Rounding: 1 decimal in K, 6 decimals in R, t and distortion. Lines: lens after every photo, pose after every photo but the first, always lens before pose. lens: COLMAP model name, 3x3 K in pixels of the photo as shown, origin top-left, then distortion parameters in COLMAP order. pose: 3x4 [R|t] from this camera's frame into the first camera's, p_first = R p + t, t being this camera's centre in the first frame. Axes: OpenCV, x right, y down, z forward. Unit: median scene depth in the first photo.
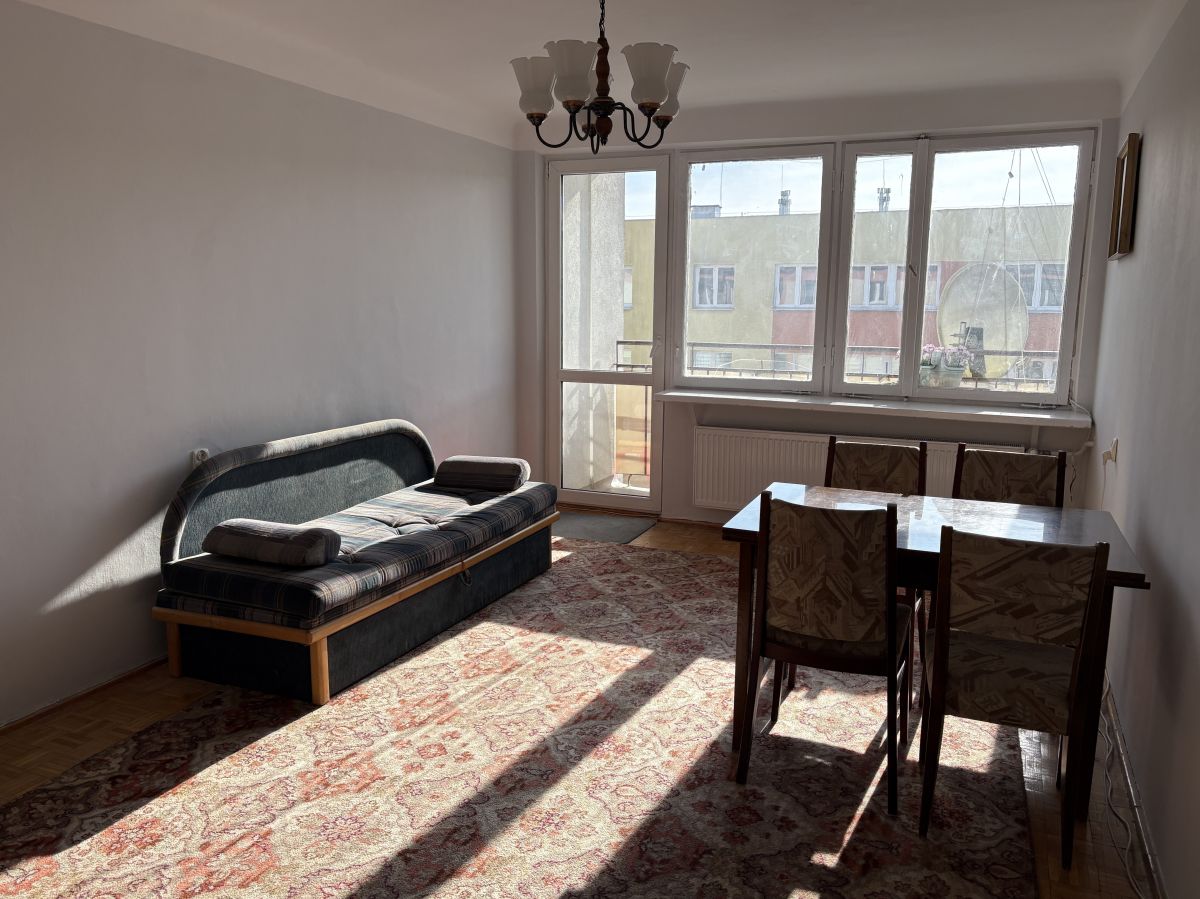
lens RADIAL K [[906.0, 0, 591.6], [0, 906.0, 445.8], [0, 0, 1]] dist [0.041083, -0.014070]
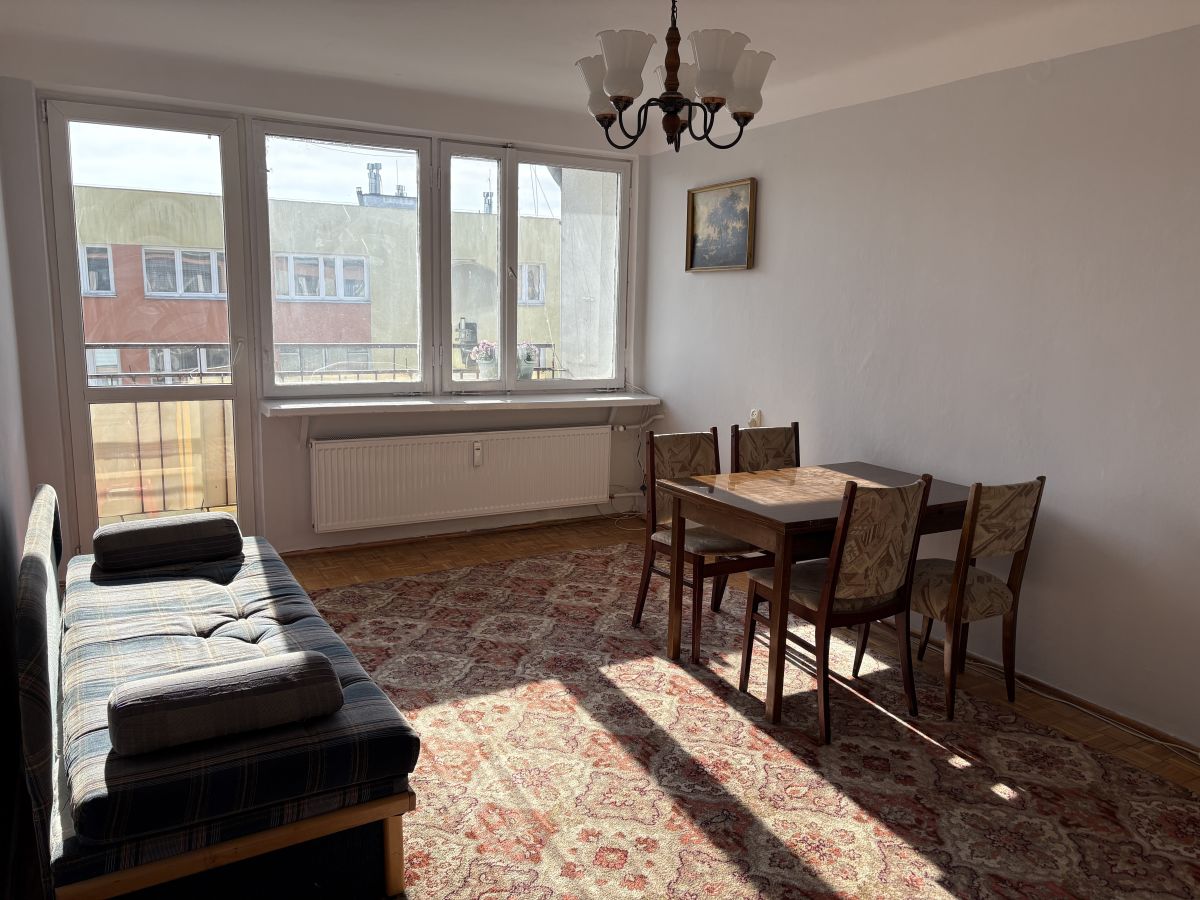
lens RADIAL K [[906.0, 0, 592.6], [0, 906.0, 452.7], [0, 0, 1]] dist [0.041083, -0.014070]
pose [[0.611559, -0.130157, 0.780419, -0.579771], [0.110115, 0.990778, 0.078950, -0.072696], [-0.783498, 0.037653, 0.620252, 0.355911]]
